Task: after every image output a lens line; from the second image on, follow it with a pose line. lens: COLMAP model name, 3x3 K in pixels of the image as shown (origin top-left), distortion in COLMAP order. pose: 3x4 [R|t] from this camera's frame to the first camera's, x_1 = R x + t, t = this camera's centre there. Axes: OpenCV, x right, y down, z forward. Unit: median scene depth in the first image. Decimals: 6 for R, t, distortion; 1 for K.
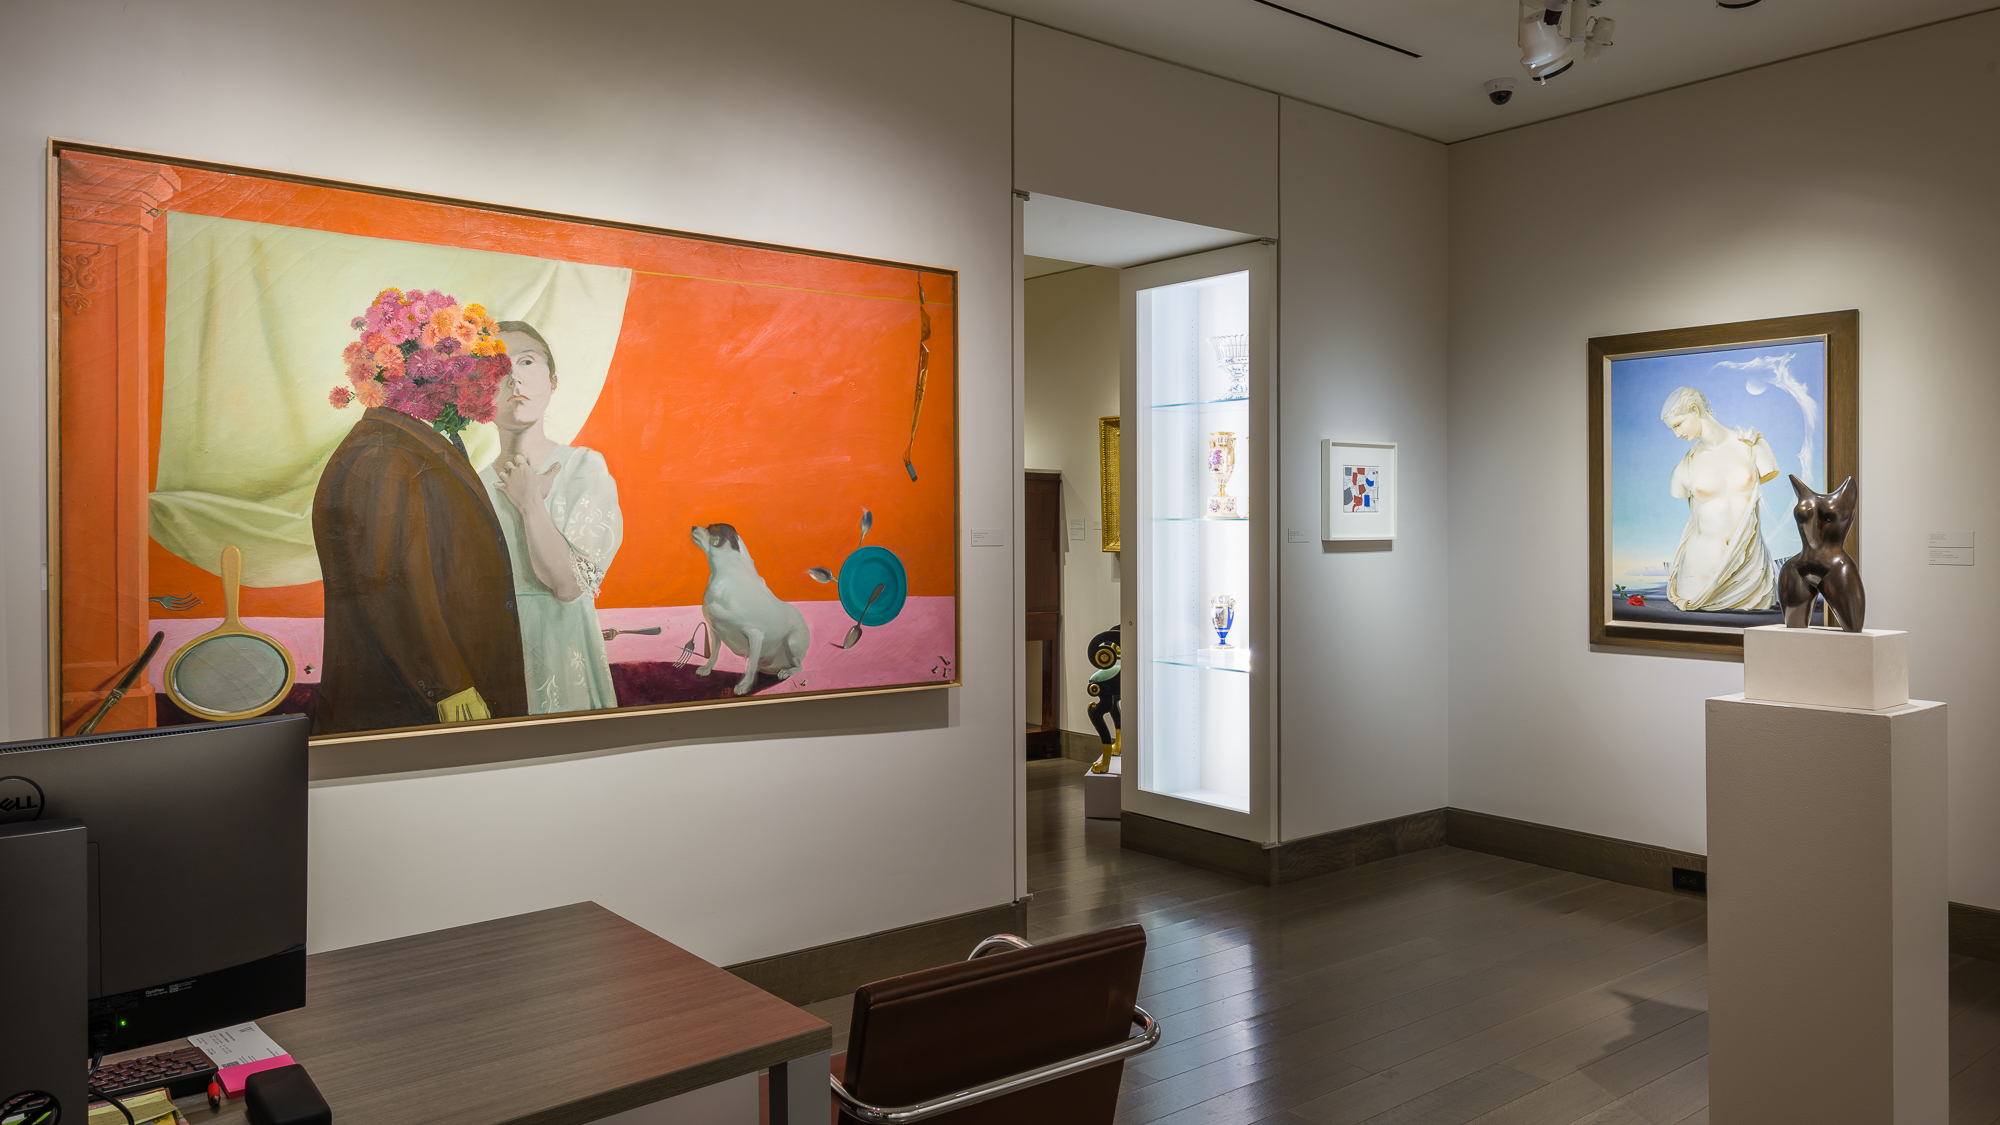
lens RADIAL K [[1376.9, 0, 1000.0], [0, 1376.9, 562.5], [0, 0, 1]] dist [0.005912, -0.000864]
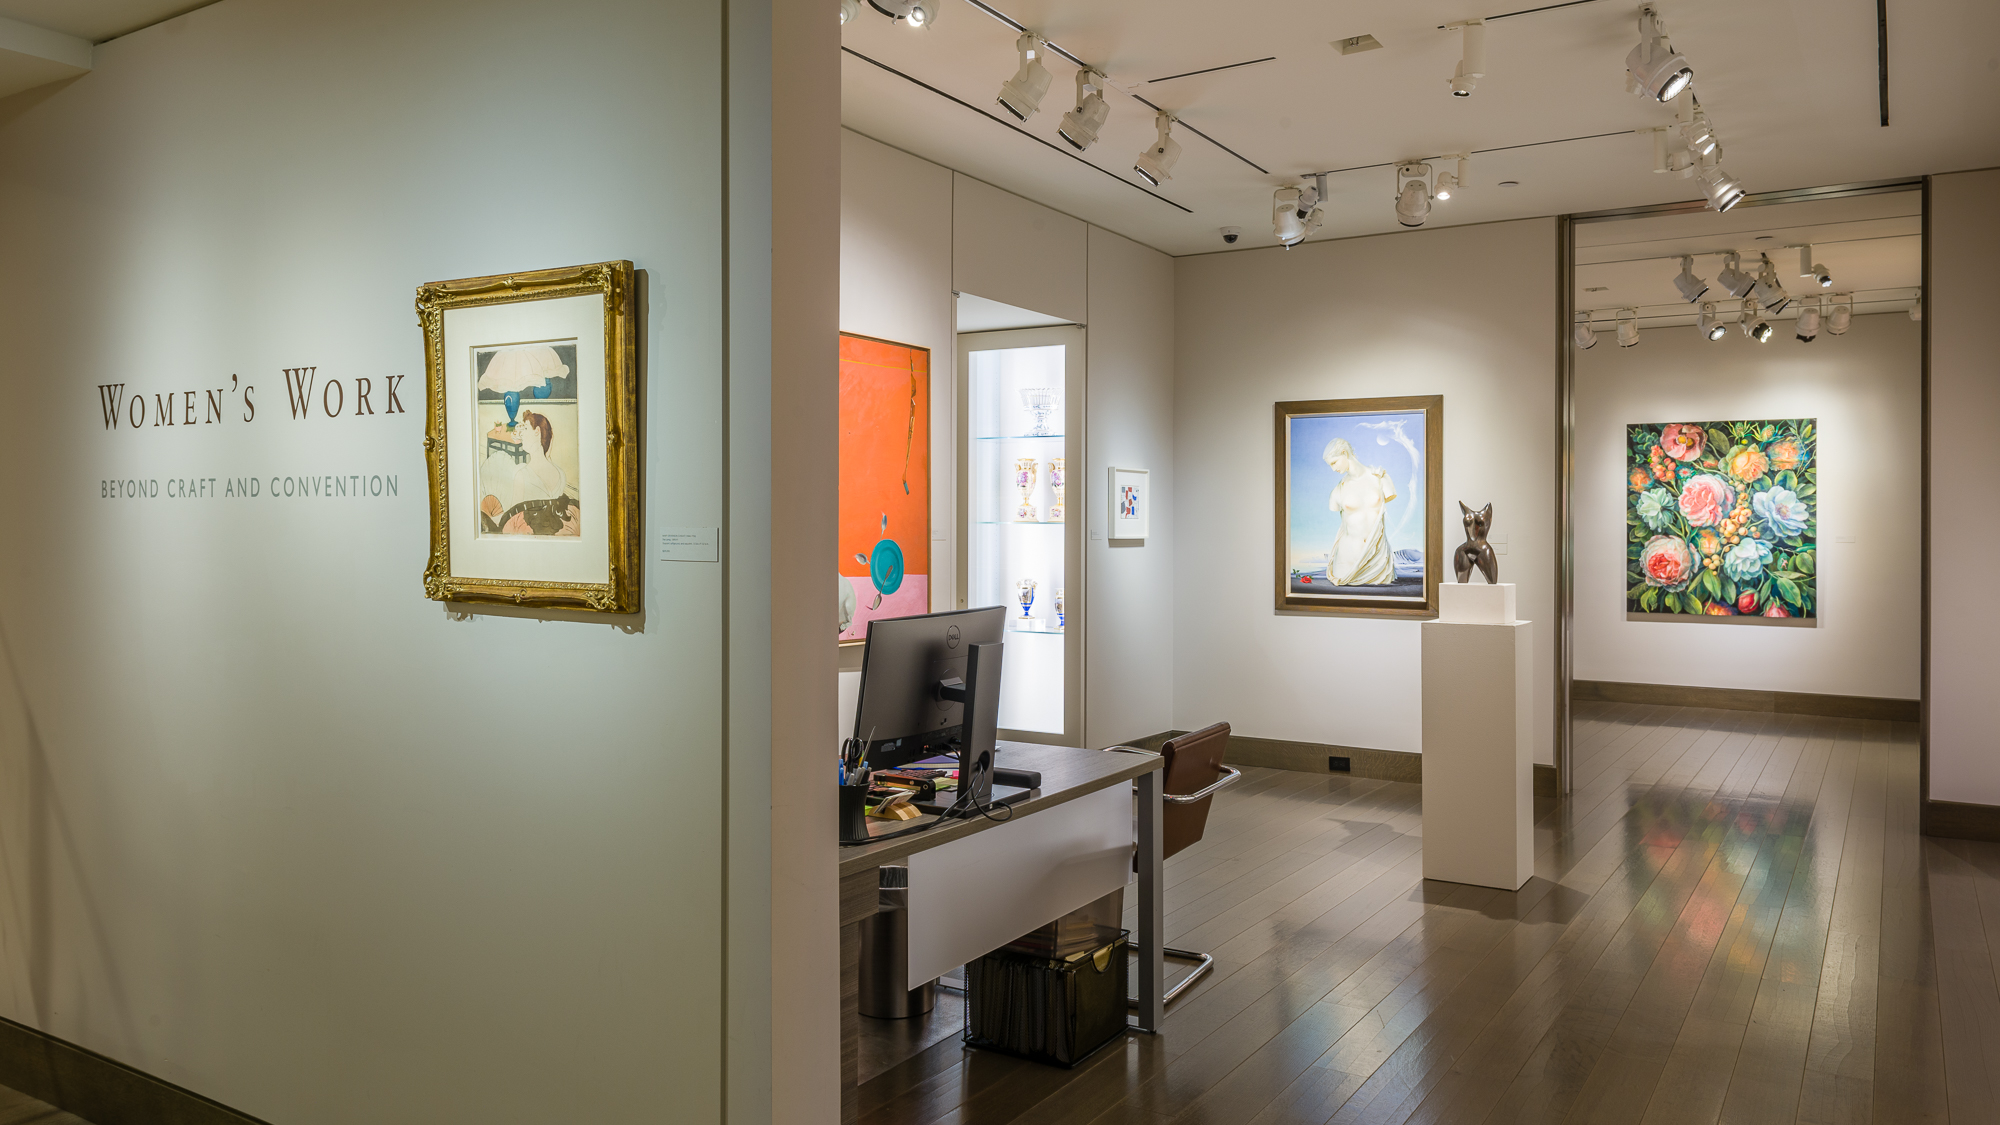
lens RADIAL K [[1376.9, 0, 1000.0], [0, 1376.9, 562.5], [0, 0, 1]] dist [0.005912, -0.000864]
pose [[0.945277, -0.001348, 0.326266, -0.352277], [0.002692, 0.999990, -0.003668, 0.014244], [-0.326257, 0.004346, 0.945271, -0.312779]]
